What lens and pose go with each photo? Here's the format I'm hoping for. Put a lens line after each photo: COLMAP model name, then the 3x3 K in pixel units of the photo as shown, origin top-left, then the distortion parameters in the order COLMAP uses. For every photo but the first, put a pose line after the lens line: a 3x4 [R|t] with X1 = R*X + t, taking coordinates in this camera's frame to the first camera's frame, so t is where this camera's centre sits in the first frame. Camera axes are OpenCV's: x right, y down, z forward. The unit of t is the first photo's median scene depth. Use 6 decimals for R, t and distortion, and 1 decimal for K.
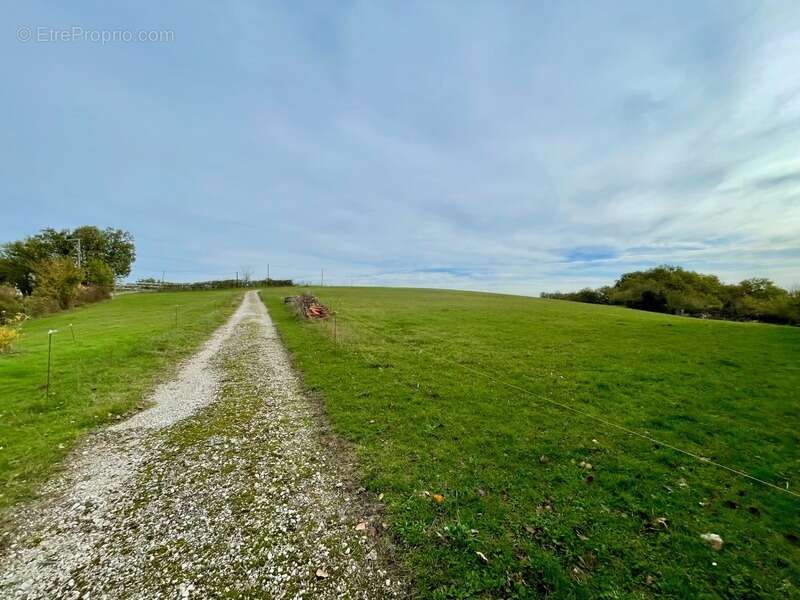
lens RADIAL K [[320.6, 0, 400.0], [0, 320.6, 300.0], [0, 0, 1]] dist [-0.002642, 0.000029]
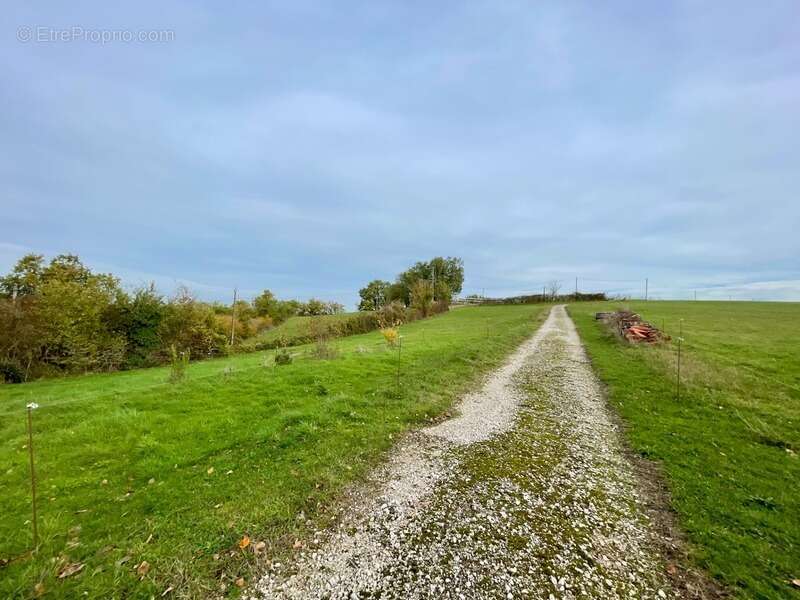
lens RADIAL K [[320.6, 0, 400.0], [0, 320.6, 300.0], [0, 0, 1]] dist [-0.002642, 0.000029]
pose [[0.627059, -0.005049, -0.778955, -0.073583], [-0.030175, 0.999071, -0.030767, -0.010693], [0.778387, 0.042798, 0.626324, 0.181544]]
